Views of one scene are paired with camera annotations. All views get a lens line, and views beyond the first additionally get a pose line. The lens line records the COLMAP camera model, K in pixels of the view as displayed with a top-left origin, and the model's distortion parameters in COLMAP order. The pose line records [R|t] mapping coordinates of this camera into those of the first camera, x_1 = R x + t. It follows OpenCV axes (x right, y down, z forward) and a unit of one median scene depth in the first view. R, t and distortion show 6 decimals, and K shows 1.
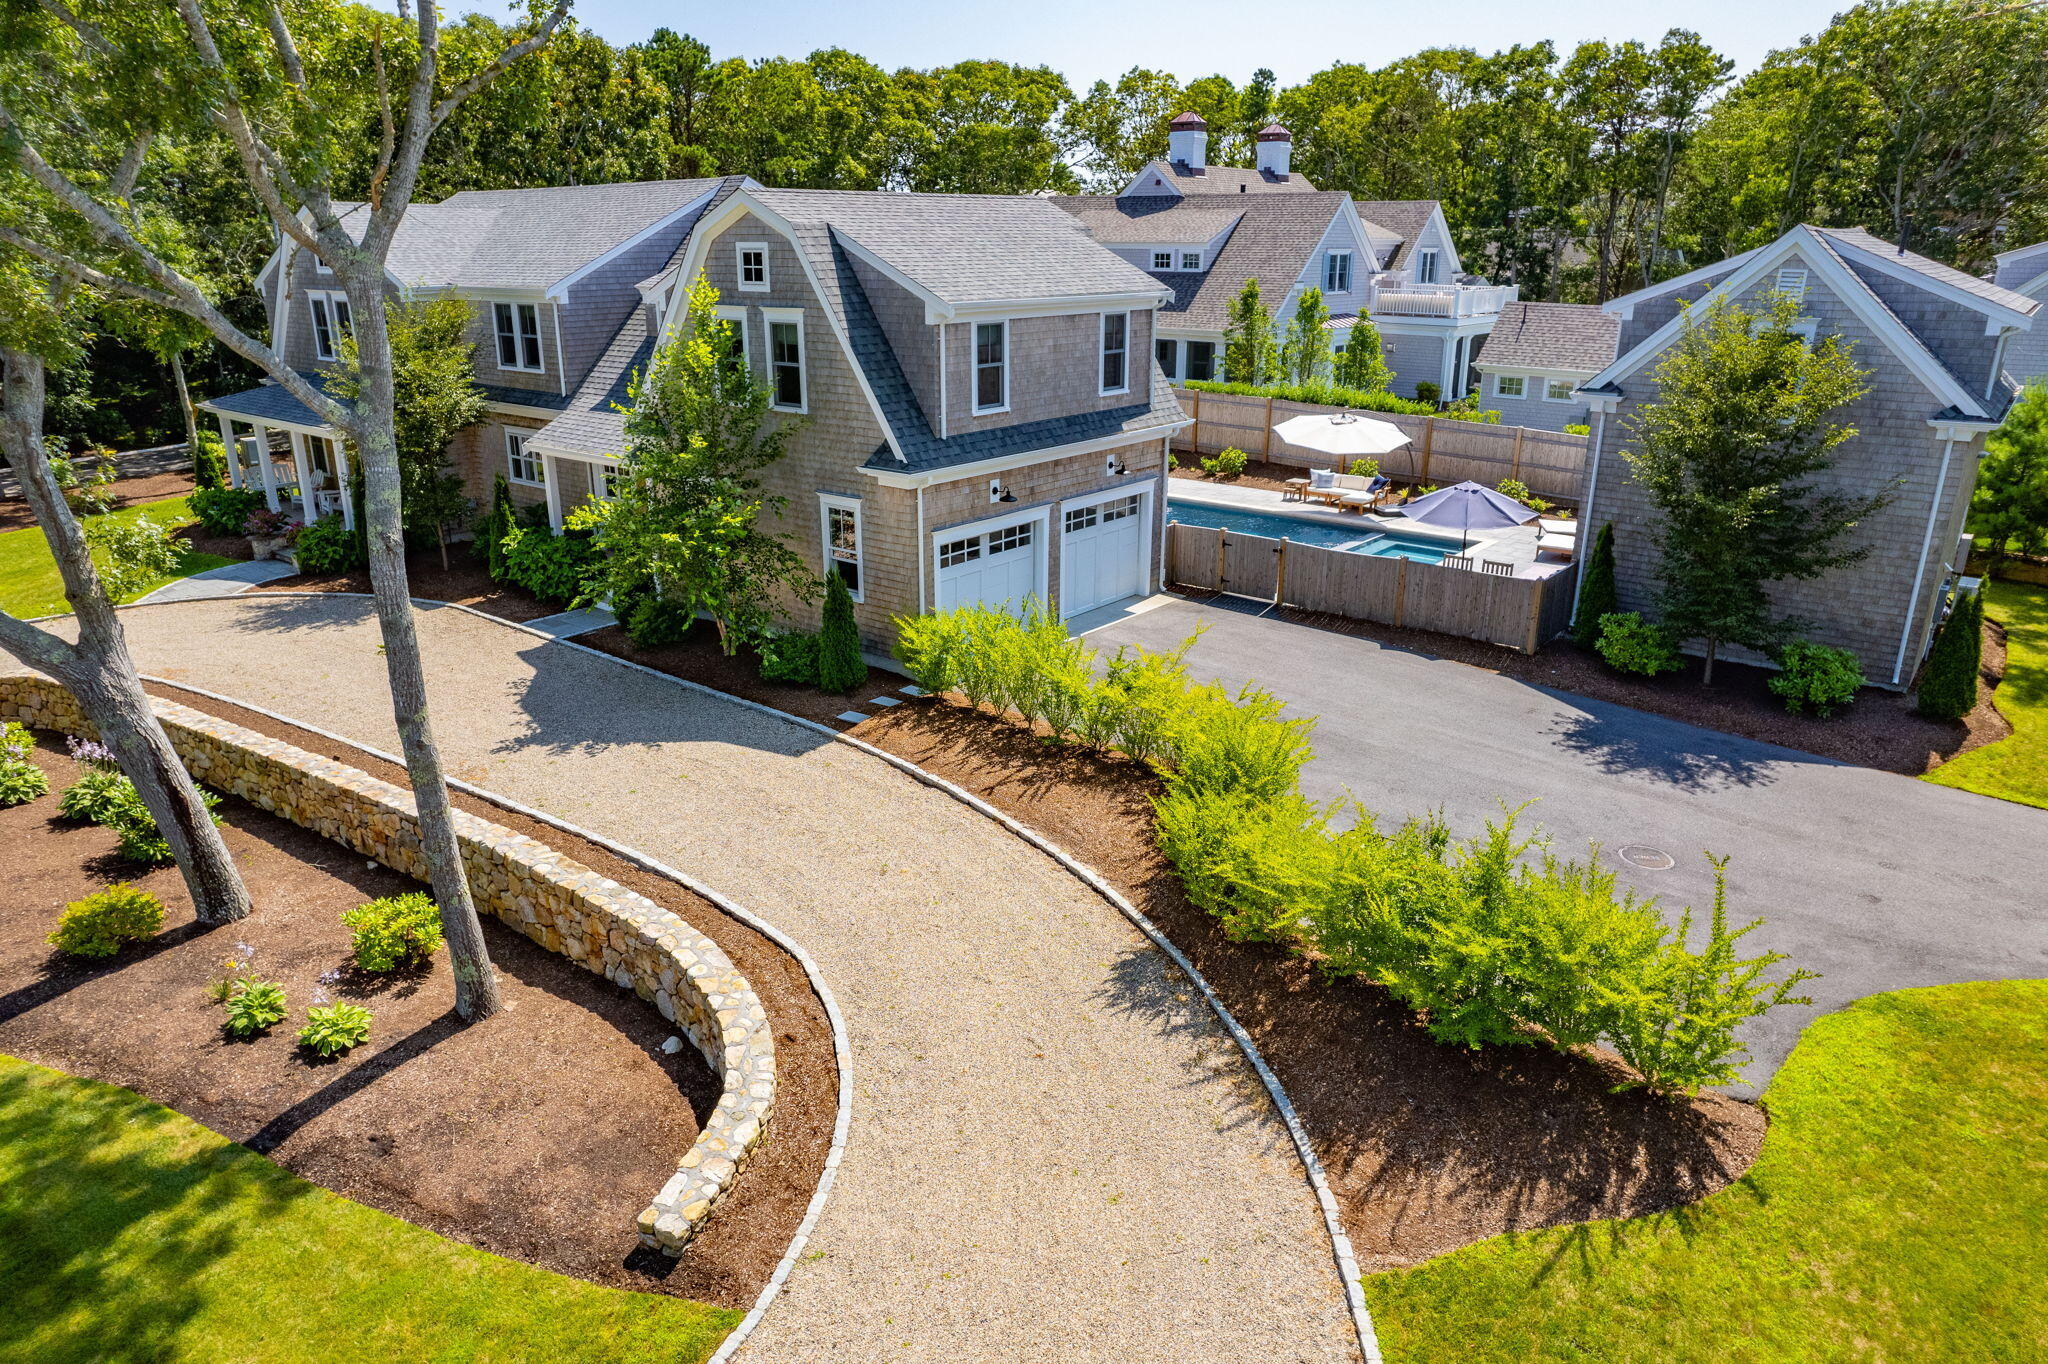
lens RADIAL K [[1267.0, 0, 1038.4], [0, 1267.0, 696.3], [0, 0, 1]] dist [-0.021243, 0.013707]
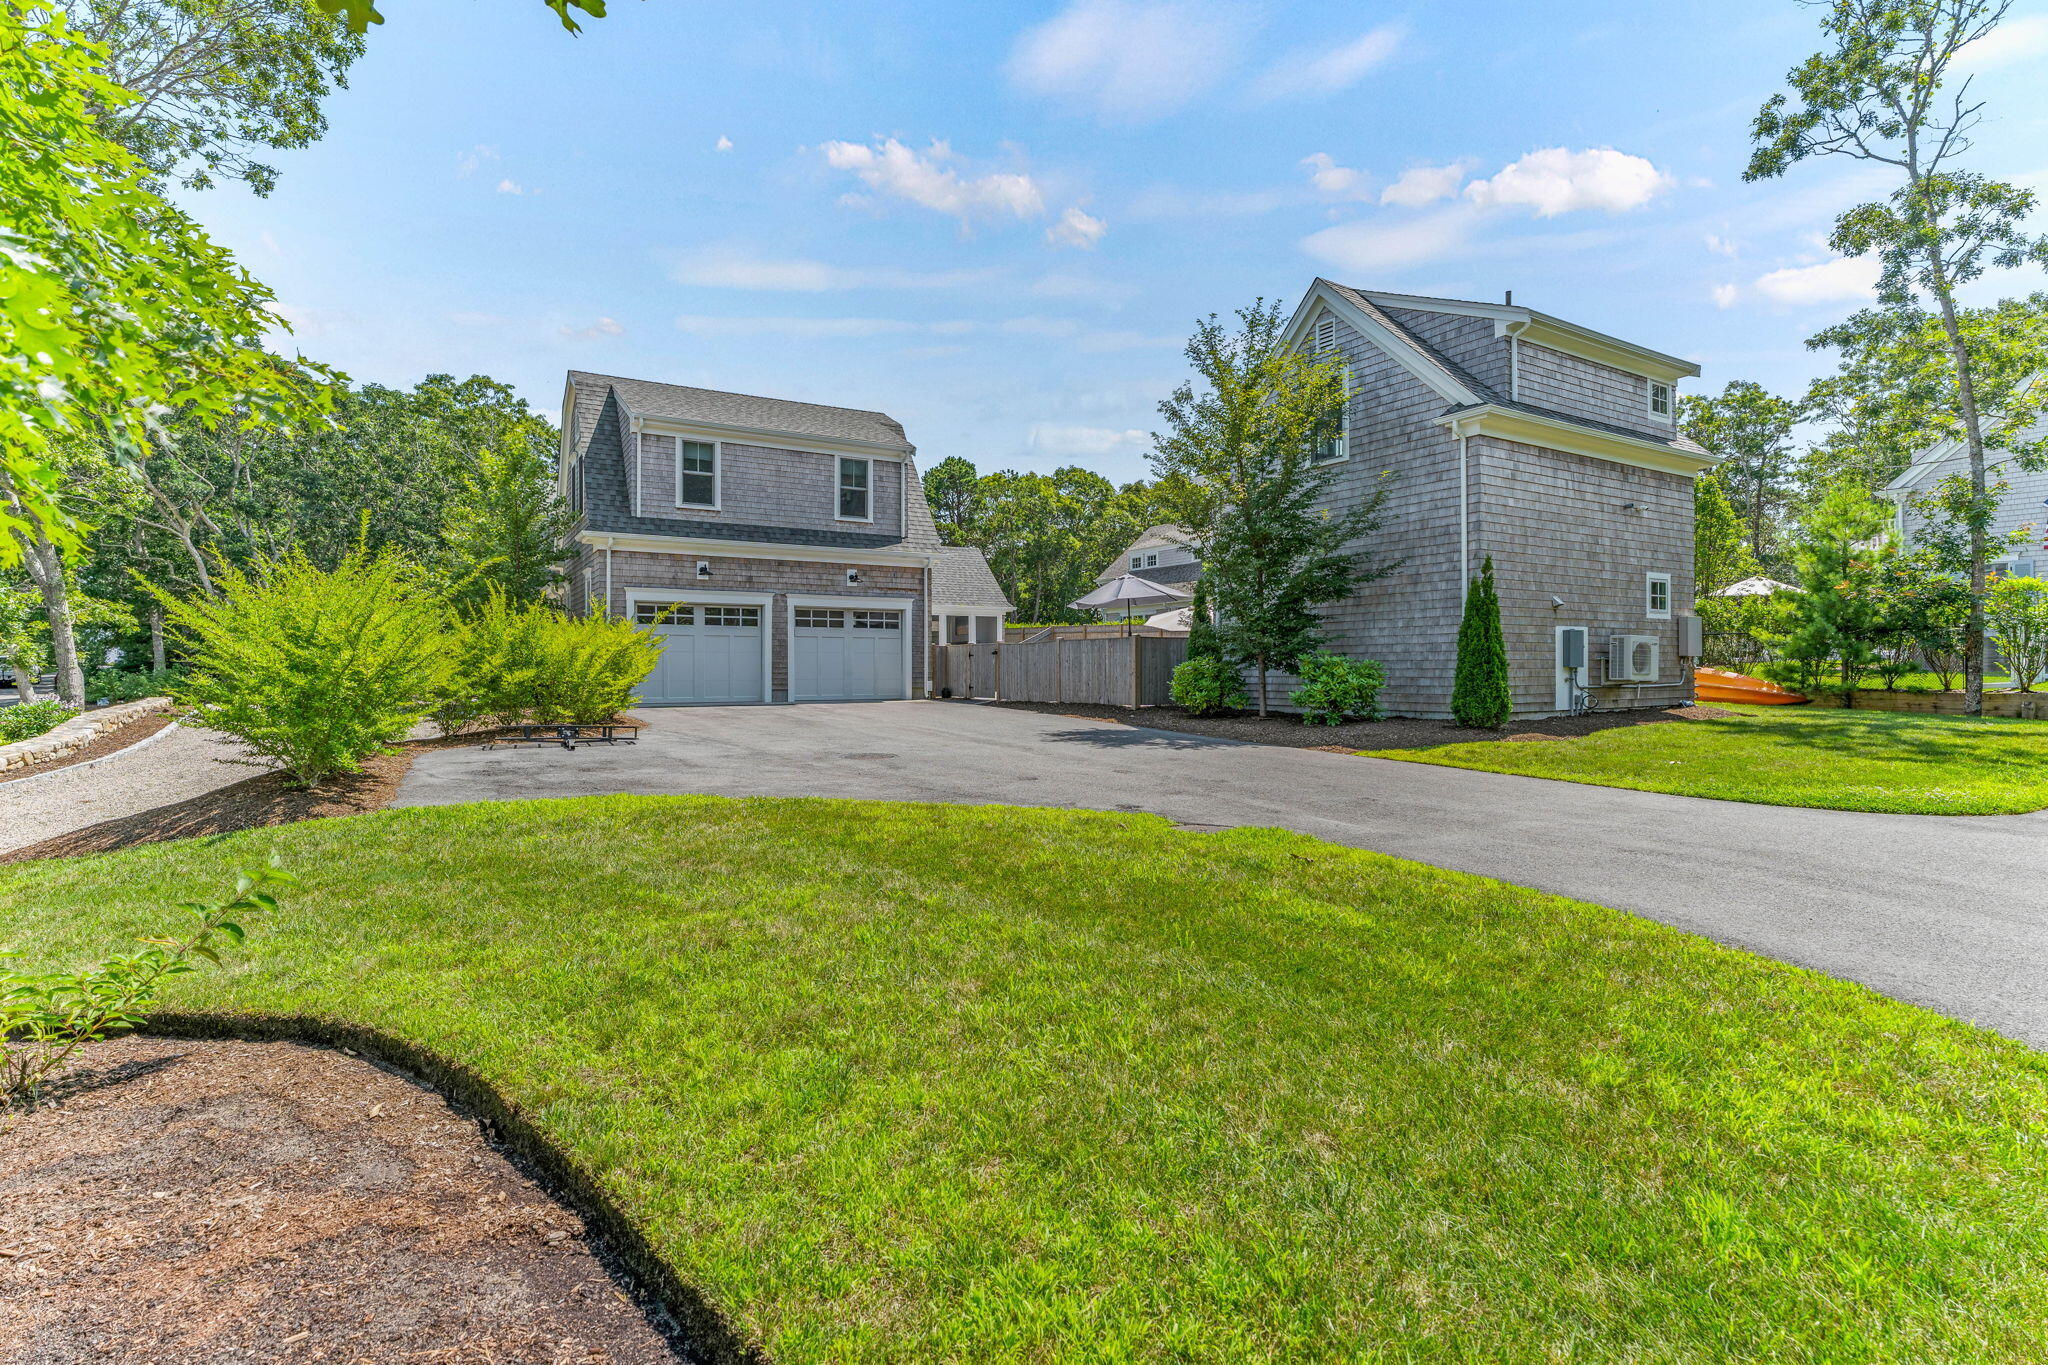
lens RADIAL K [[952.7, 0, 1019.7], [0, 952.7, 687.2], [0, 0, 1]] dist [-0.014004, 0.004725]
pose [[0.934603, 0.007774, -0.355606, 0.564967], [-0.119130, 0.948861, -0.292355, 0.178024], [0.335148, 0.315599, 0.887735, 0.277913]]
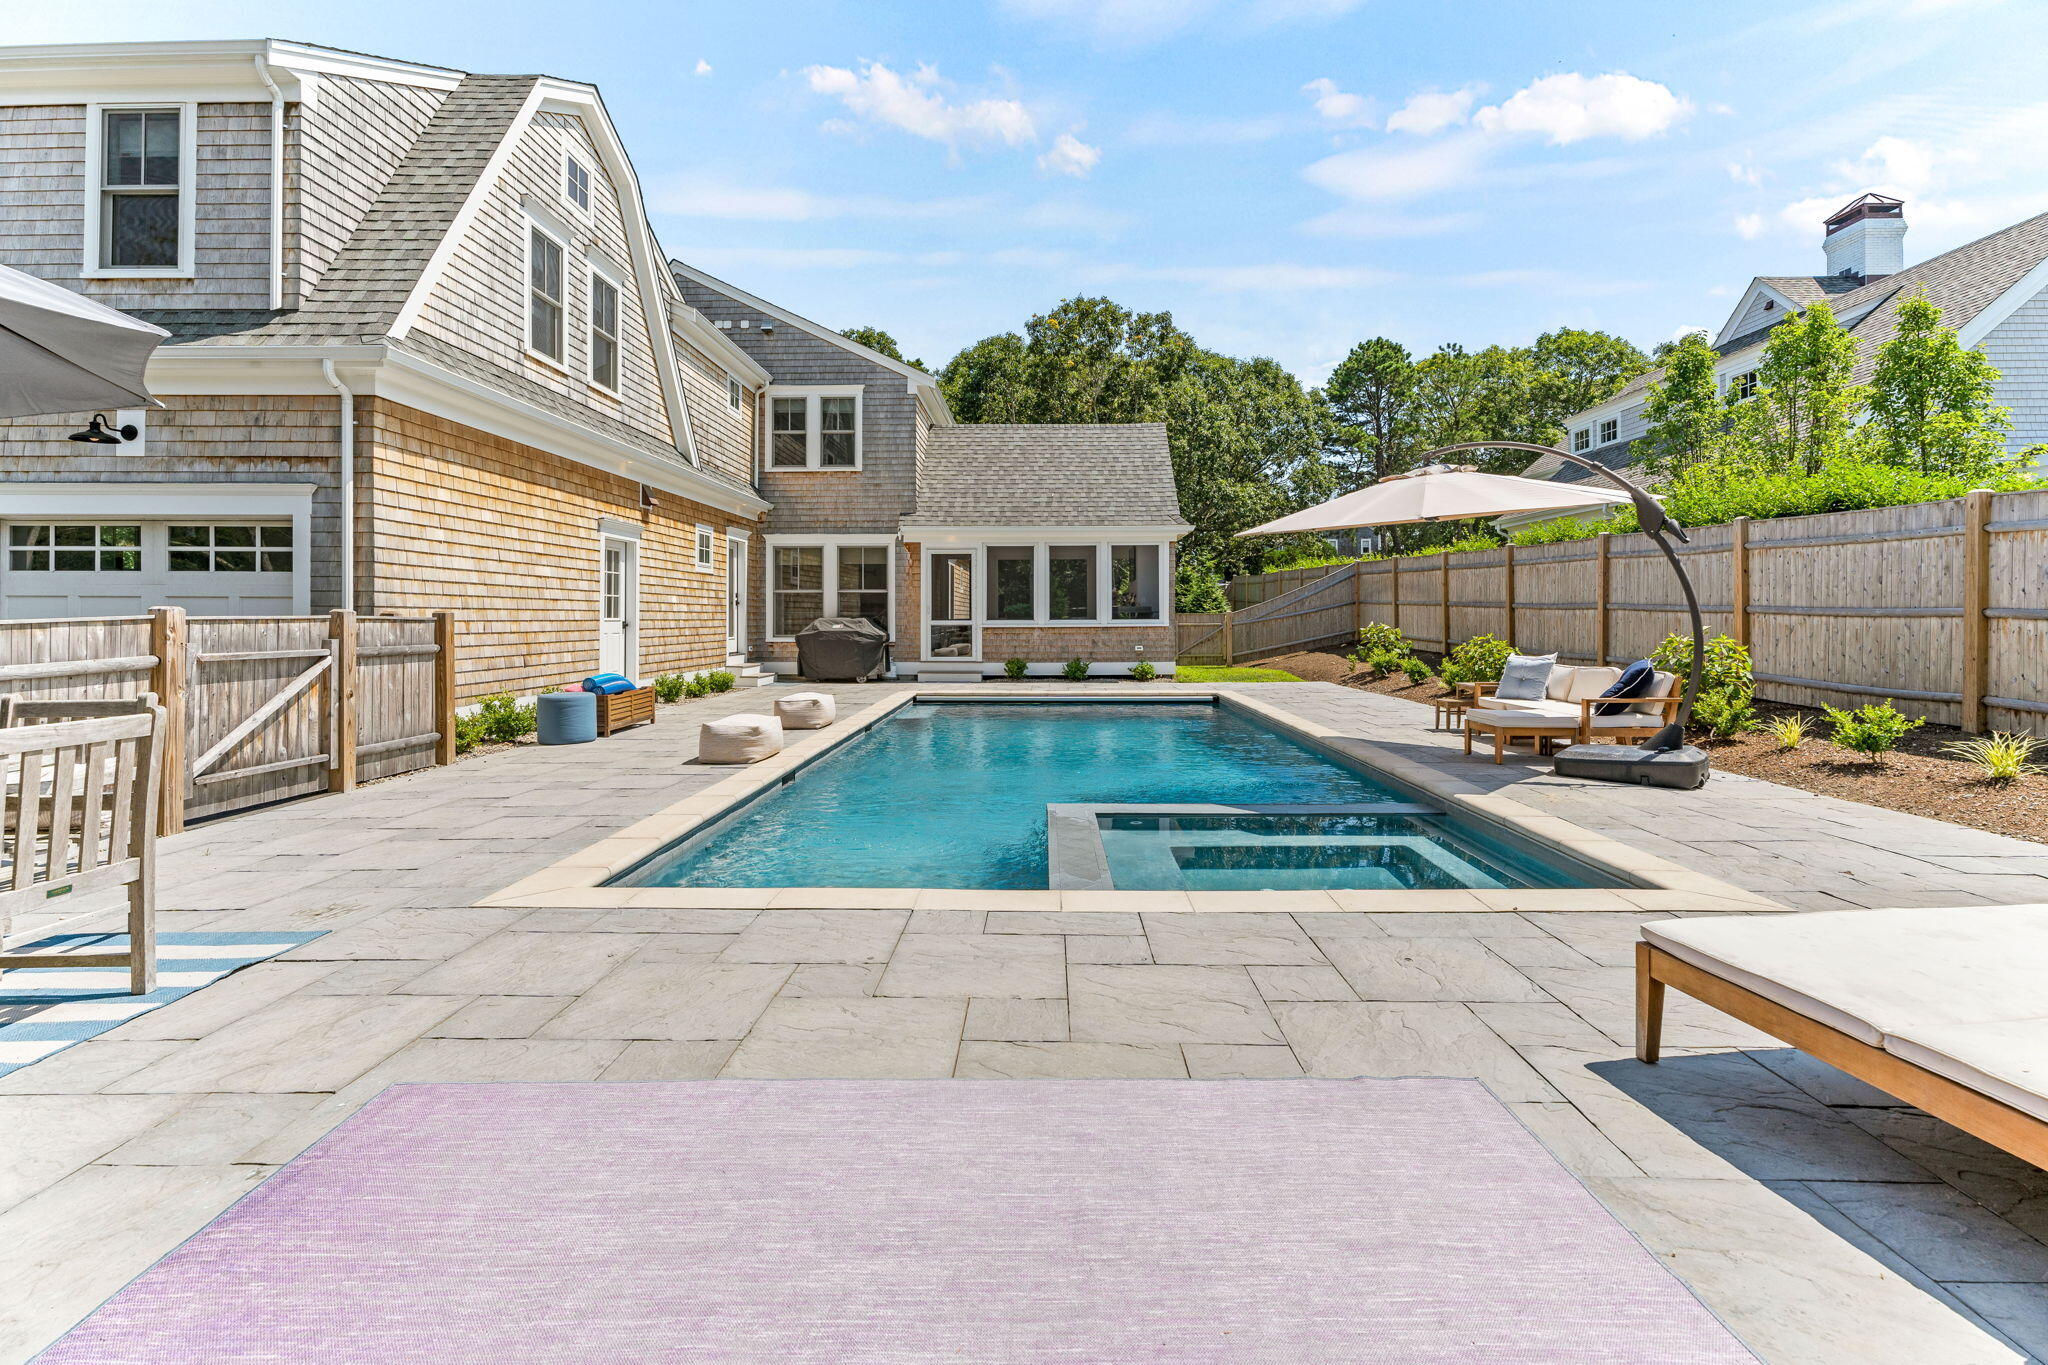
lens RADIAL K [[952.7, 0, 1034.2], [0, 952.7, 626.0], [0, 0, 1]] dist [-0.014004, 0.004725]
pose [[0.612199, 0.001410, -0.790702, 0.541107], [-0.261040, 0.944292, -0.200426, -0.140513], [0.746371, 0.329106, 0.578463, 1.116961]]
